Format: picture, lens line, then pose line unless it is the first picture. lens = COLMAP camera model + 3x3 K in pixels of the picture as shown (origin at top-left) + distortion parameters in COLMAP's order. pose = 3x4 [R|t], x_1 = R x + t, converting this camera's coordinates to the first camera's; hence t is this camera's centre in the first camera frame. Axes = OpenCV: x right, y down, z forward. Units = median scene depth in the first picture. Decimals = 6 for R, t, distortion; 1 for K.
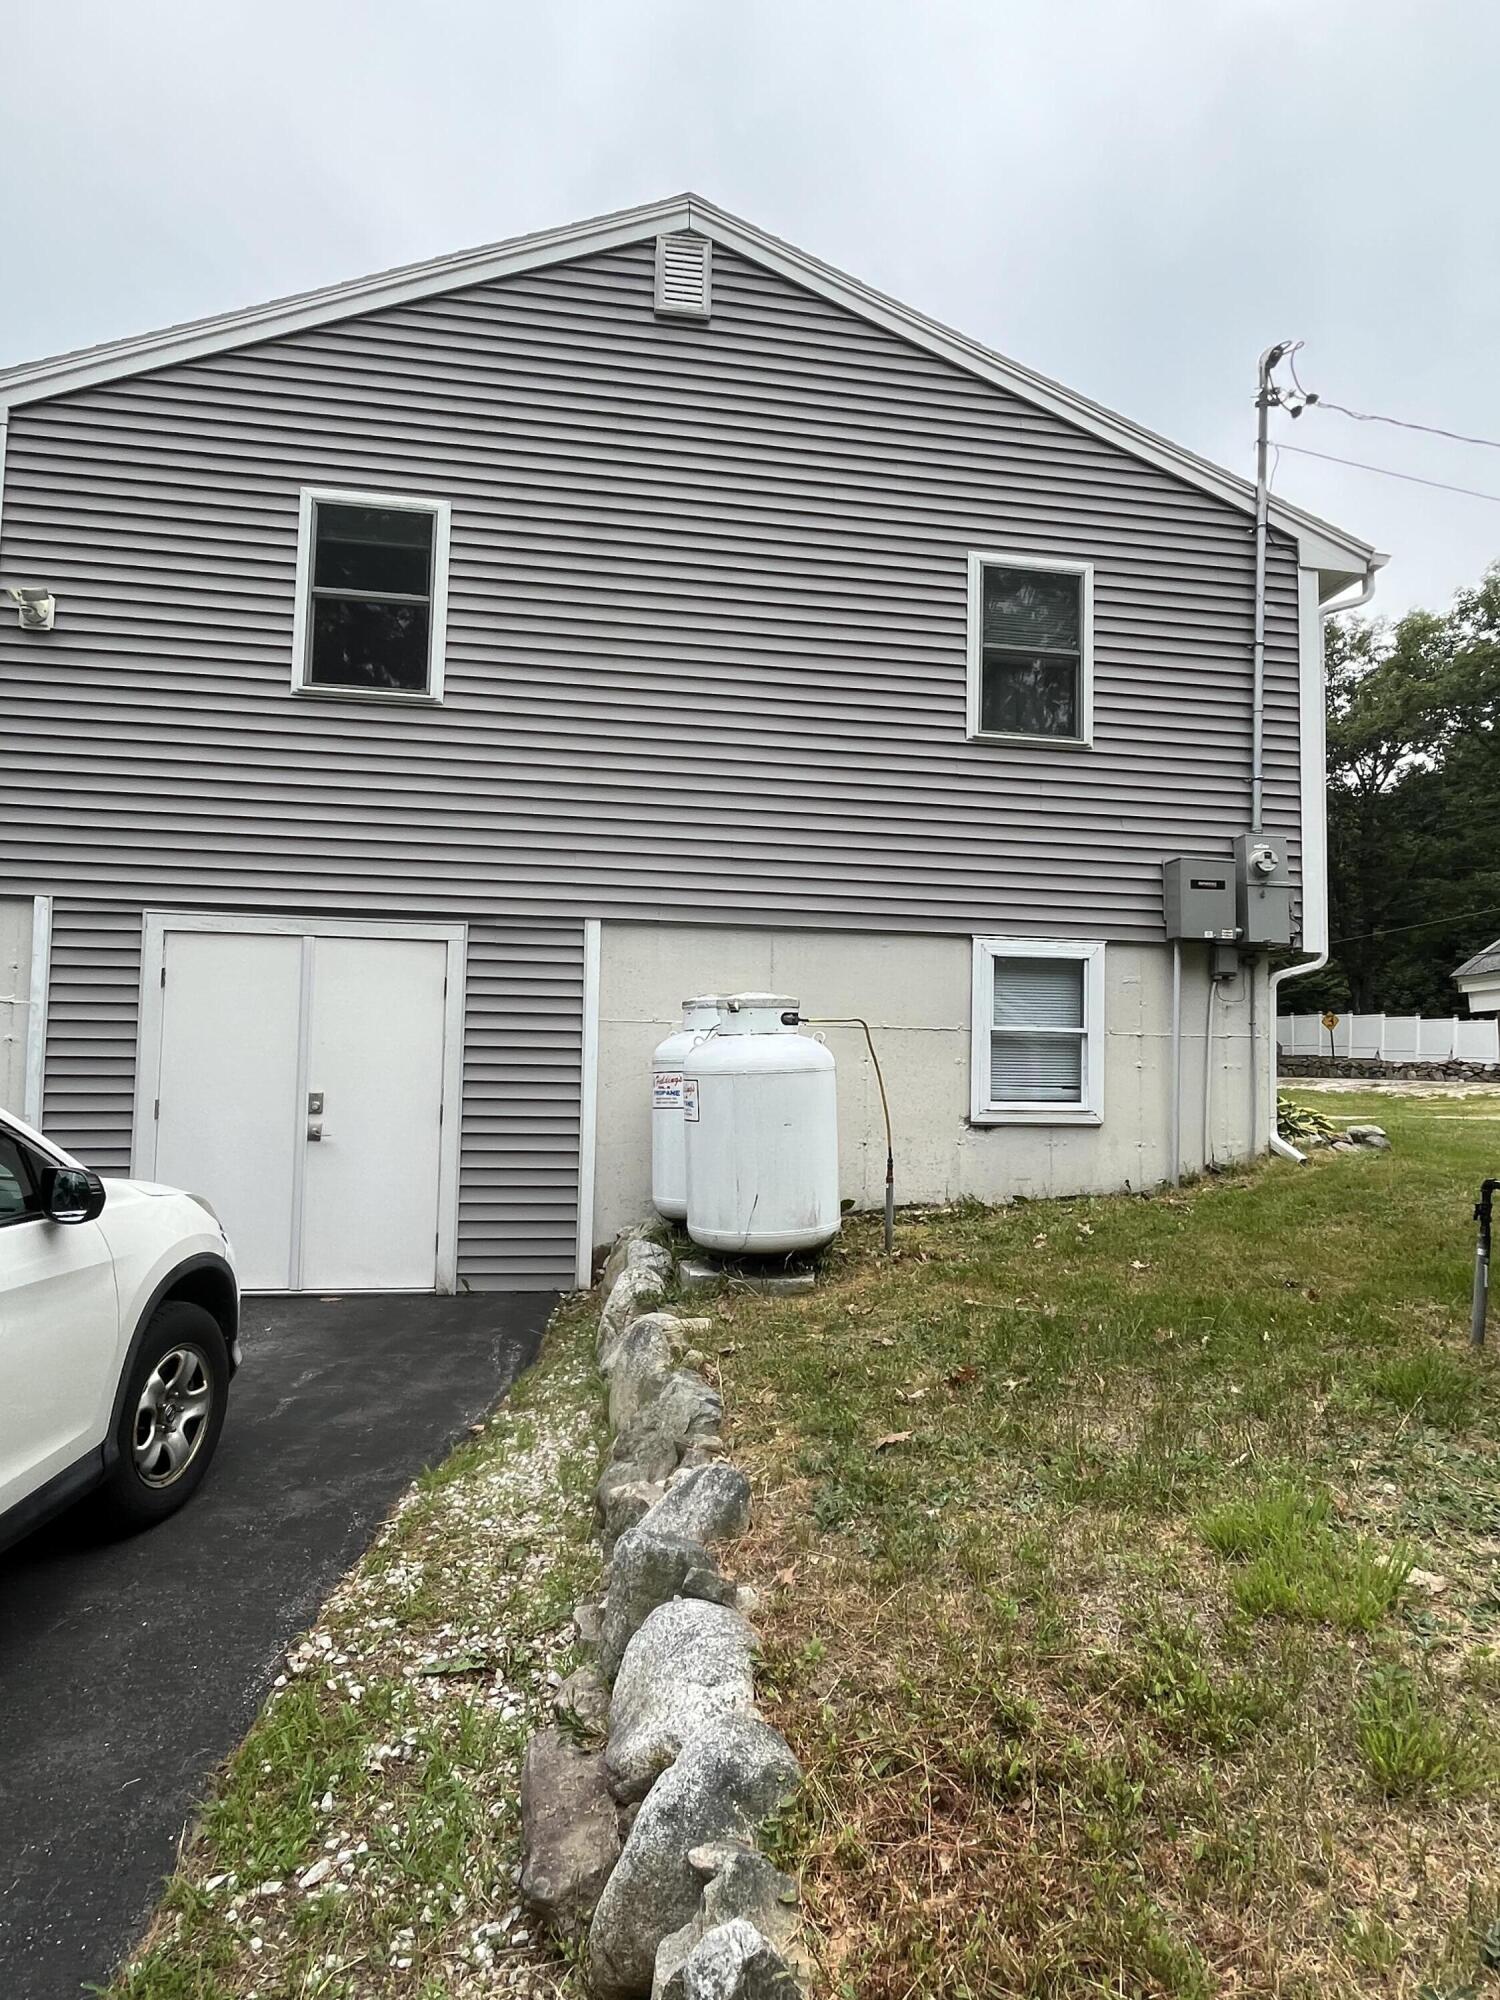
lens RADIAL K [[1101.8, 0, 749.0], [0, 1101.8, 1007.5], [0, 0, 1]] dist [-0.001916, -0.000887]
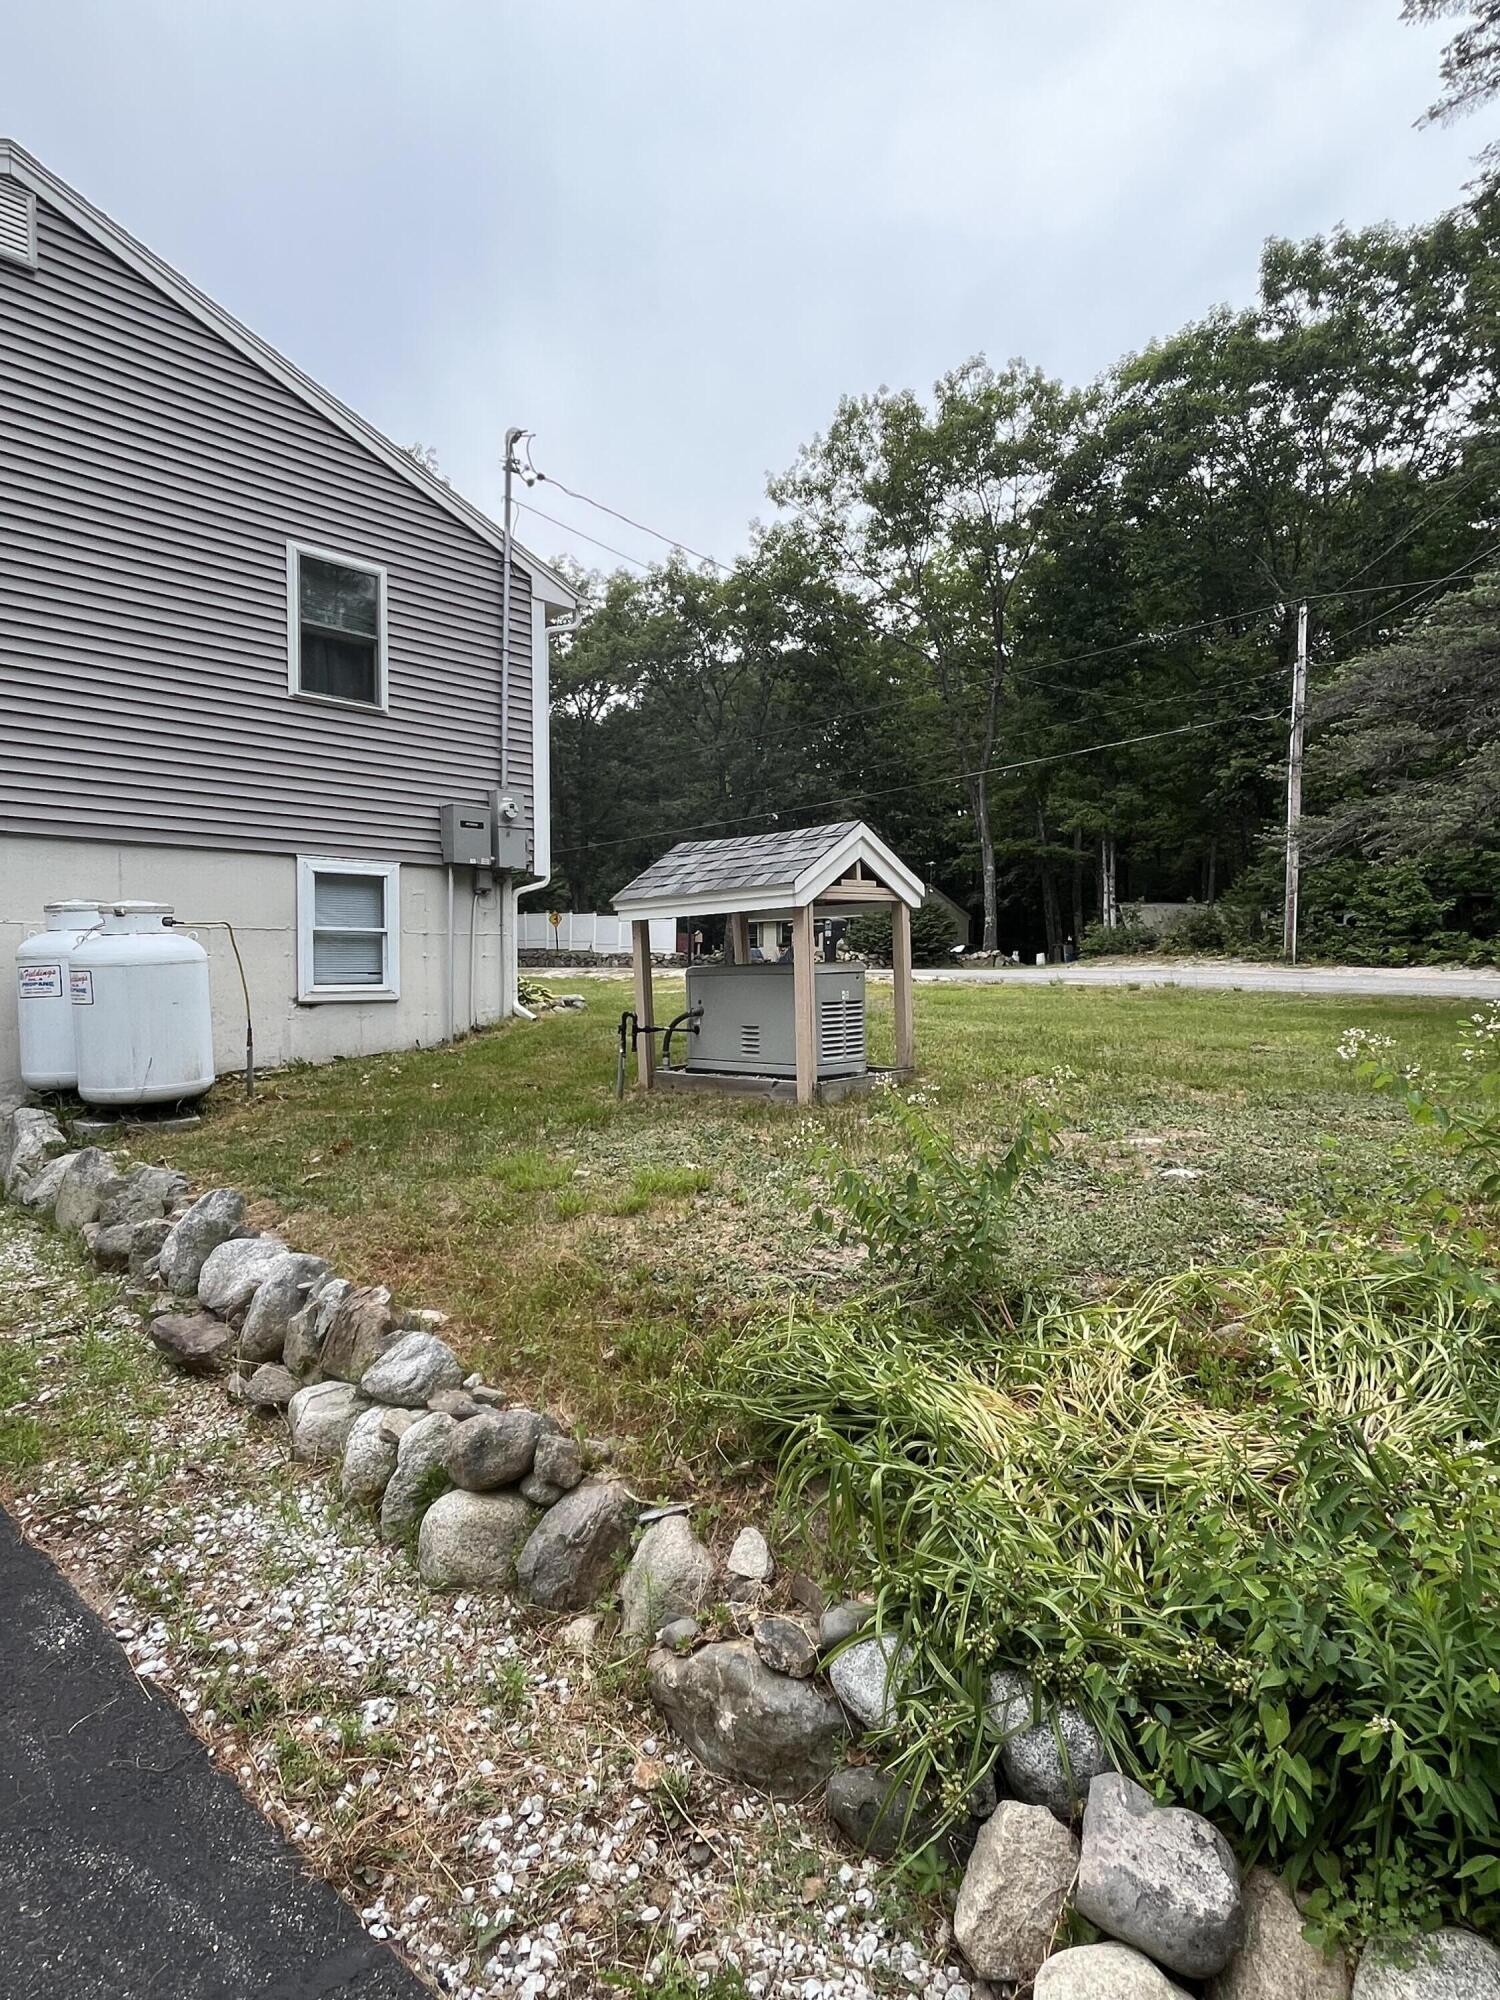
lens RADIAL K [[1101.8, 0, 747.9], [0, 1101.8, 999.6], [0, 0, 1]] dist [-0.001916, -0.000887]
pose [[0.791603, -0.037453, 0.609887, -0.159921], [-0.016173, 0.996486, 0.082186, -0.011543], [-0.610822, -0.074922, 0.788215, -0.316700]]
